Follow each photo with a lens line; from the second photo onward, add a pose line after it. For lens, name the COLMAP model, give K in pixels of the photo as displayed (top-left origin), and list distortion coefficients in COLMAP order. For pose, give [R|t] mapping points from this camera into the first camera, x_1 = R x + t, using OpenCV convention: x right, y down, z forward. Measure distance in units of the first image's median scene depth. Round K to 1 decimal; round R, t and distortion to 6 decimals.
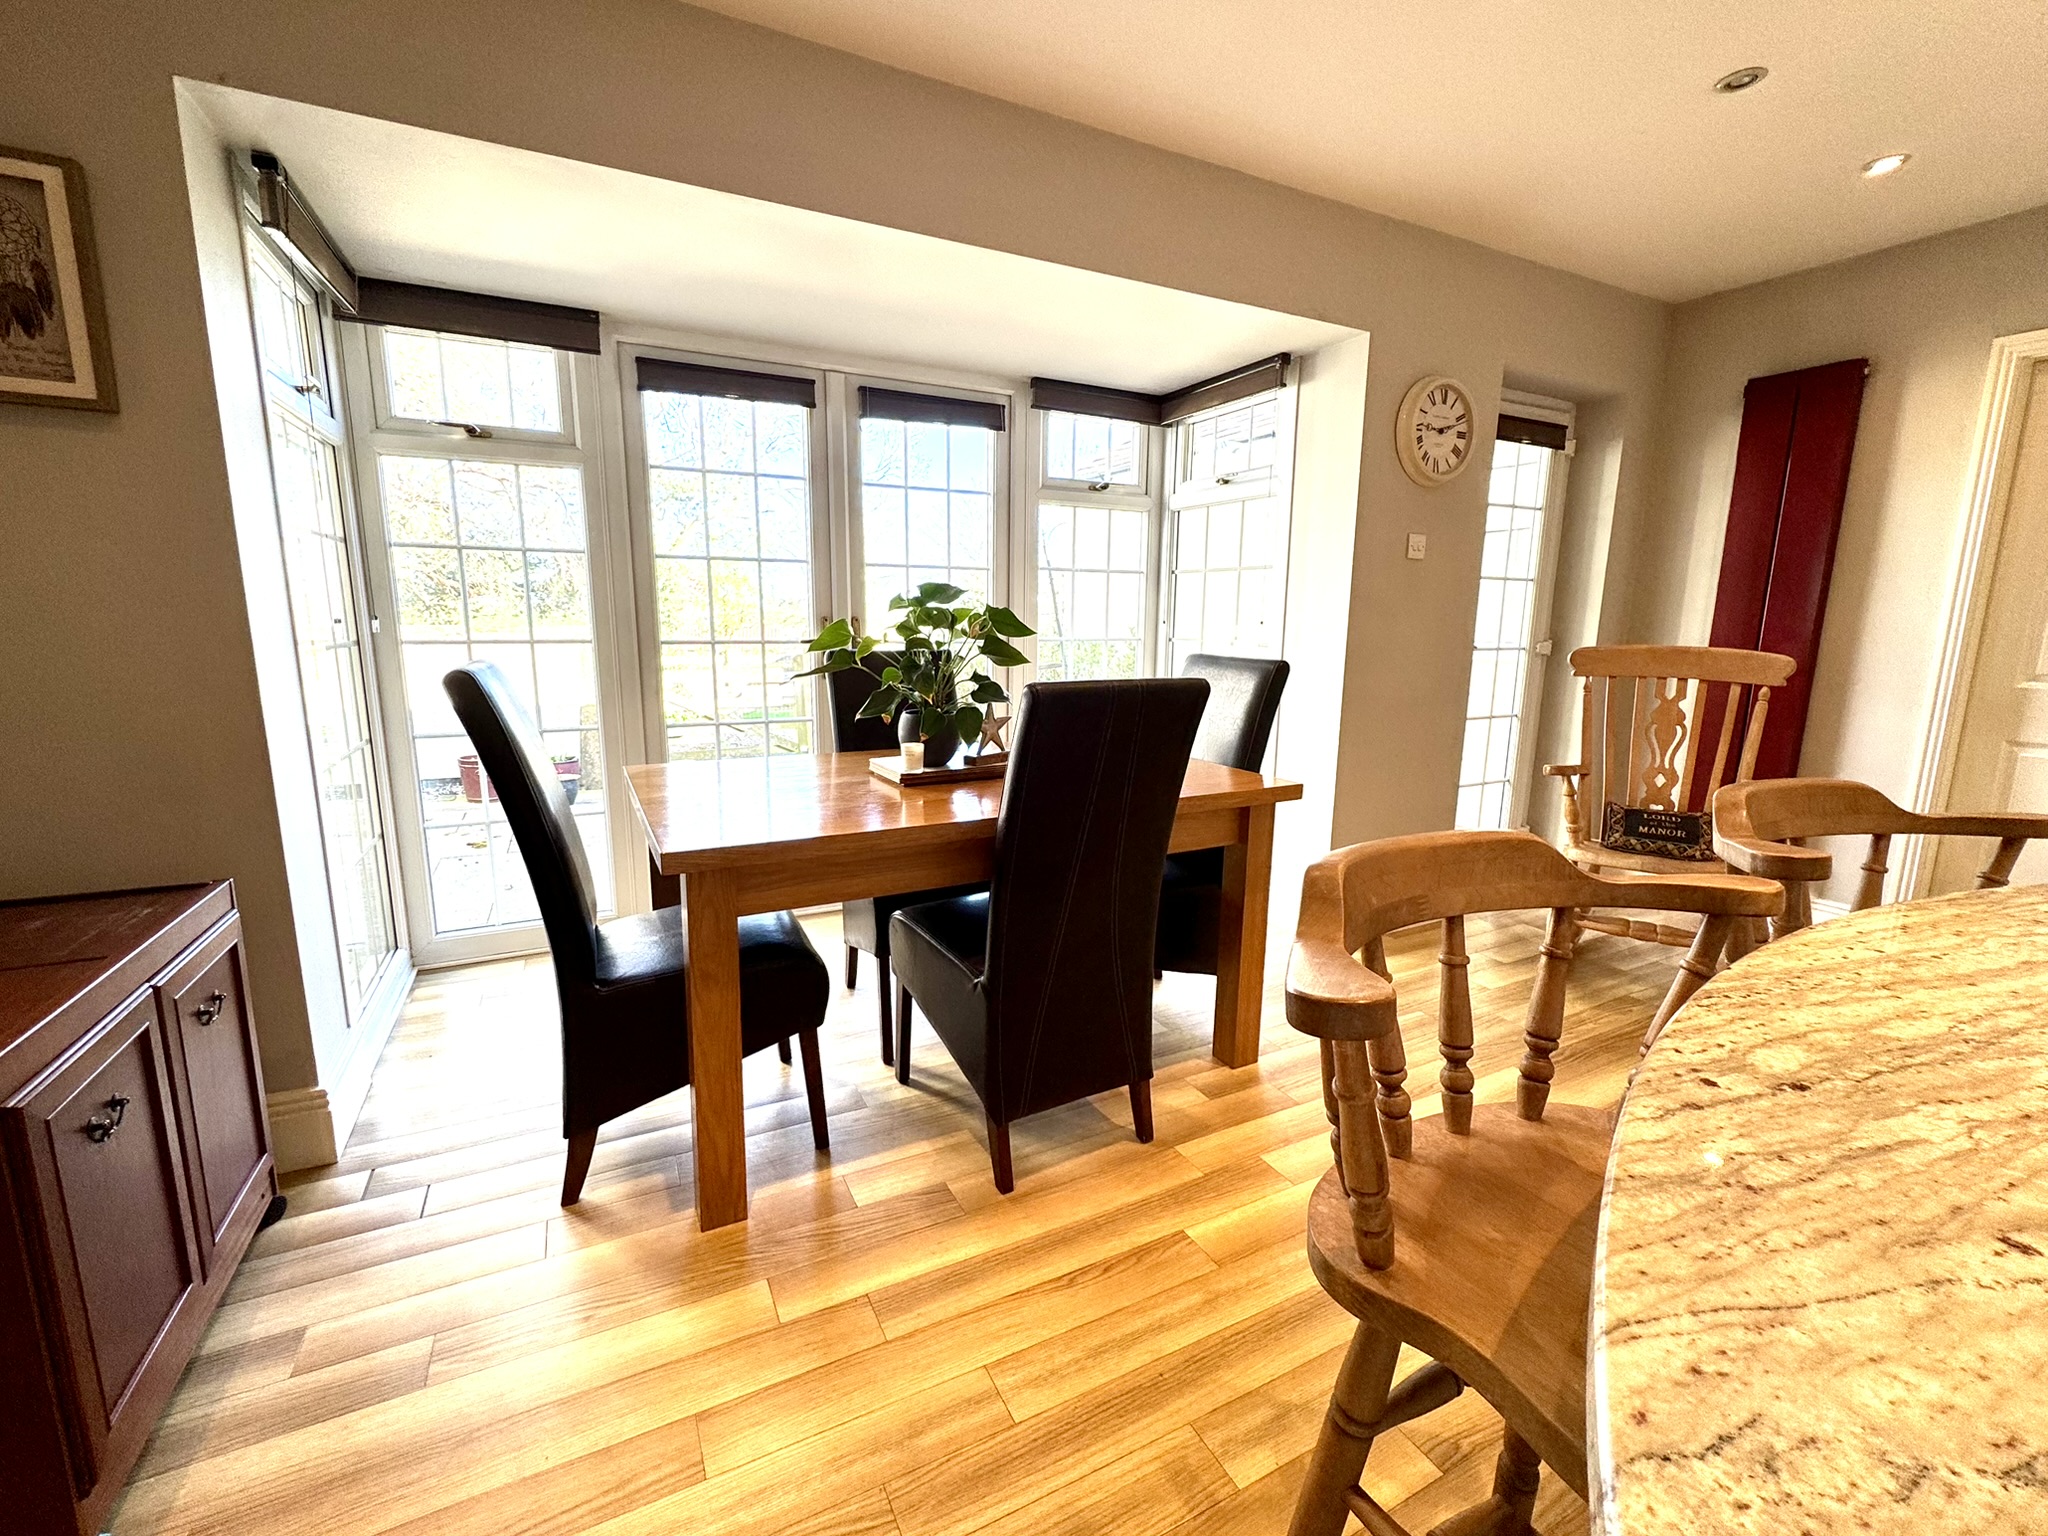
lens RADIAL K [[861.1, 0, 1022.8], [0, 861.1, 768.5], [0, 0, 1]] dist [-0.004796, -0.000146]
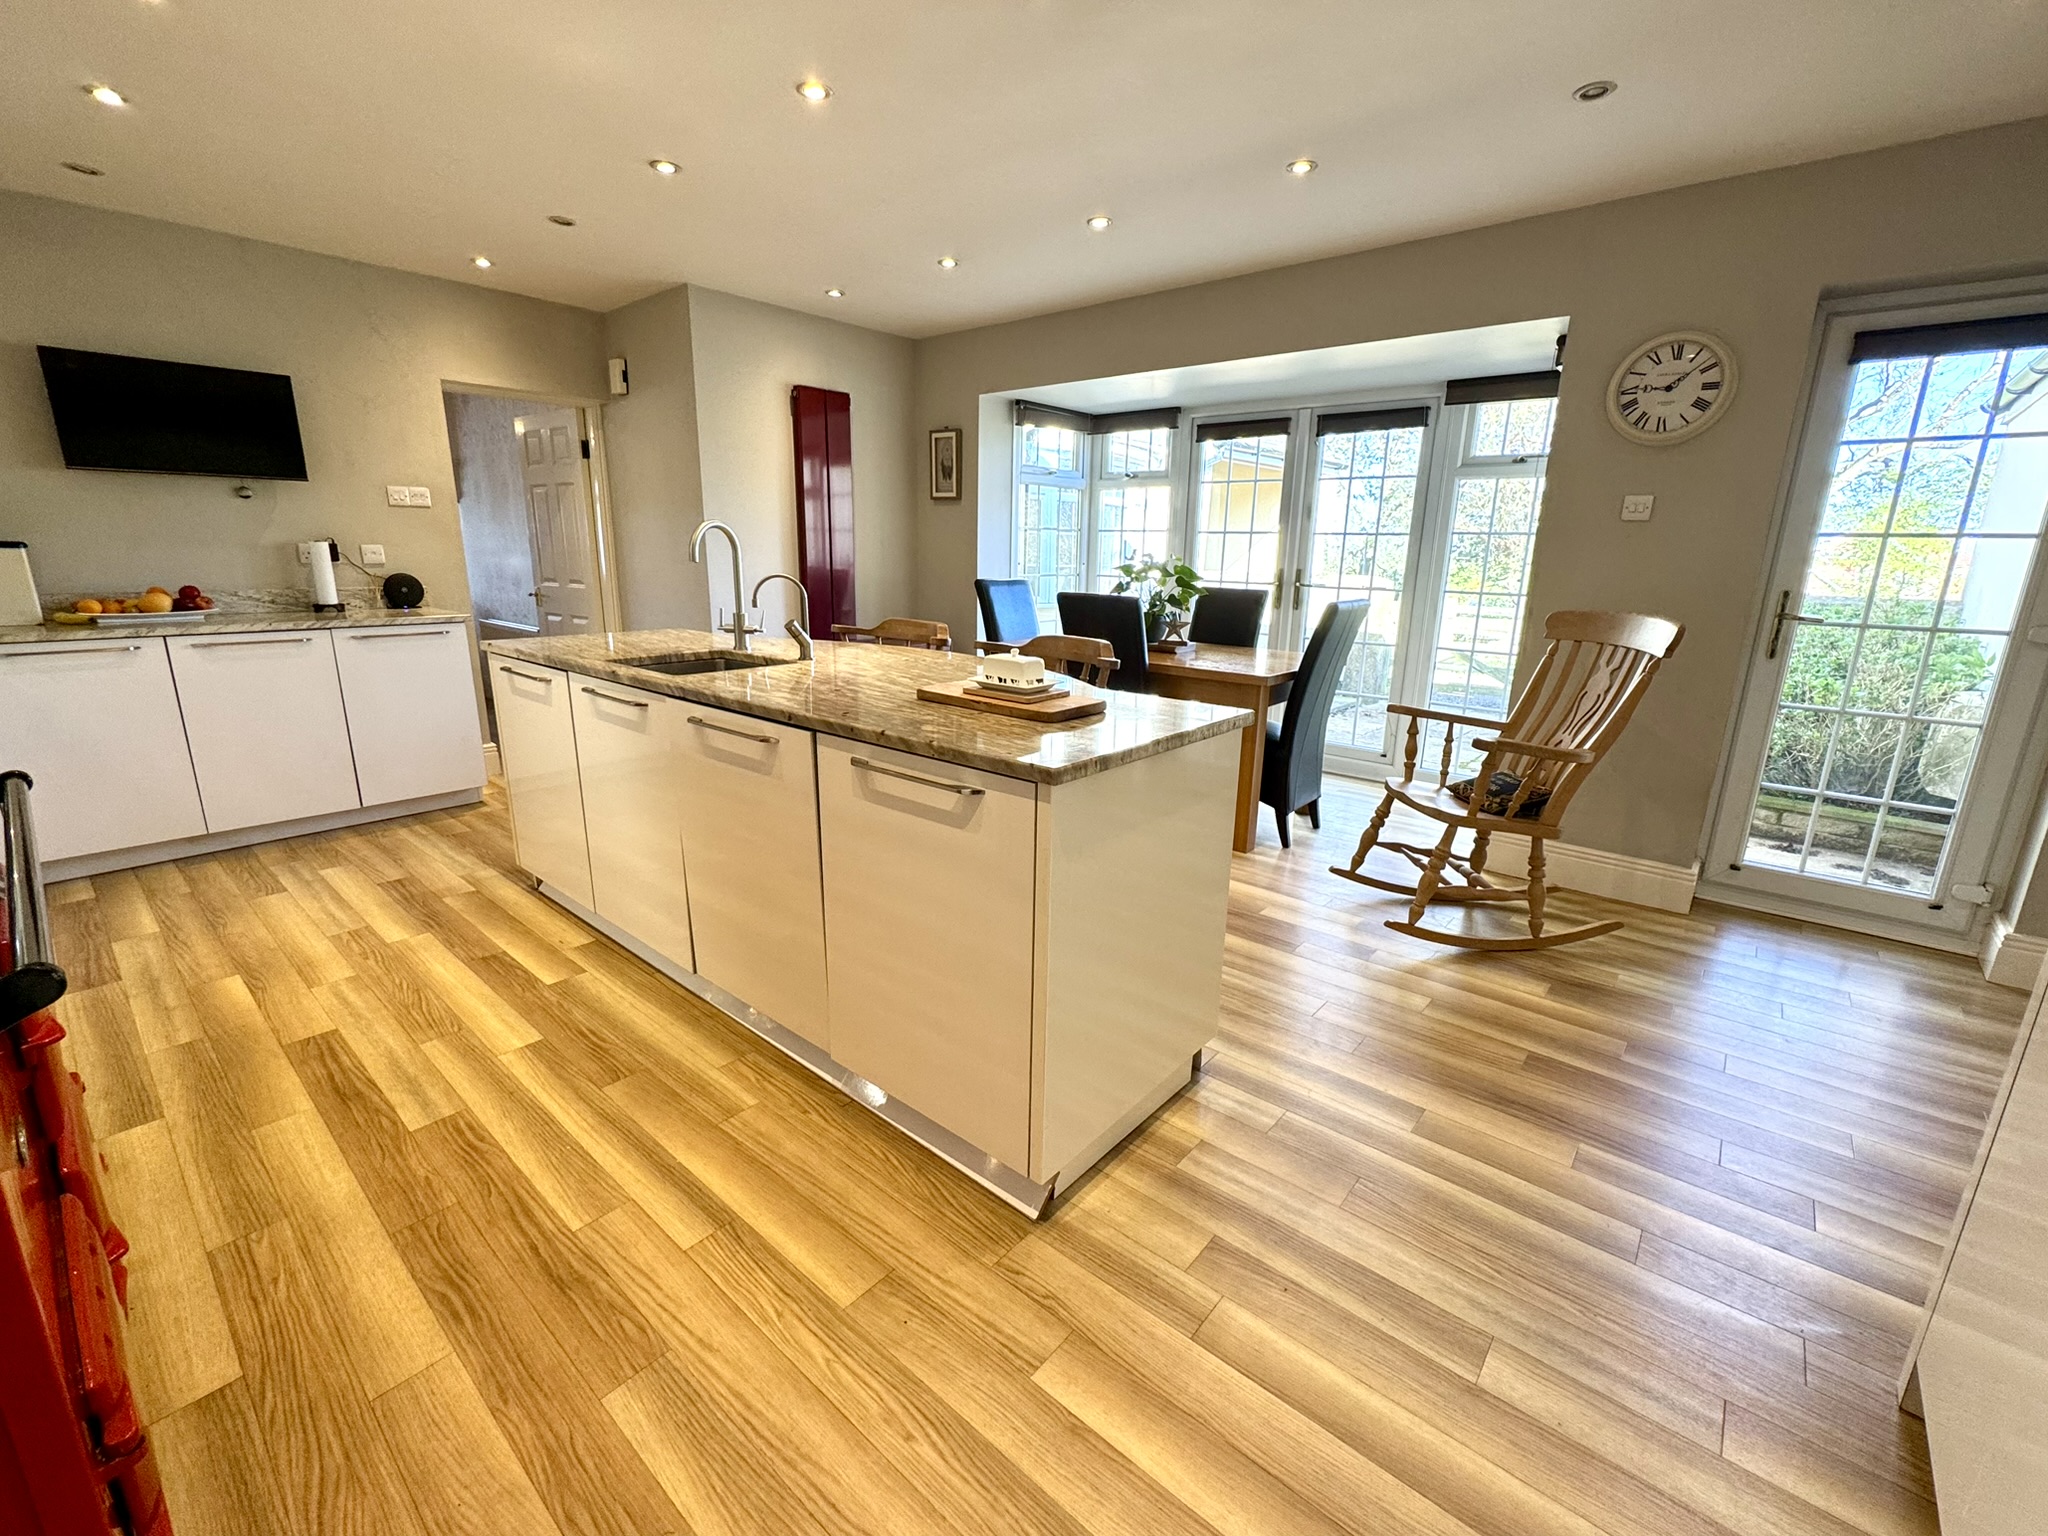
lens RADIAL K [[861.1, 0, 1022.8], [0, 861.1, 768.5], [0, 0, 1]] dist [-0.004796, -0.000146]
pose [[0.379830, 0.226159, -0.896984, 1.231766], [-0.181599, 0.969016, 0.167422, -0.000547], [0.907056, 0.099299, 0.409132, -0.031482]]
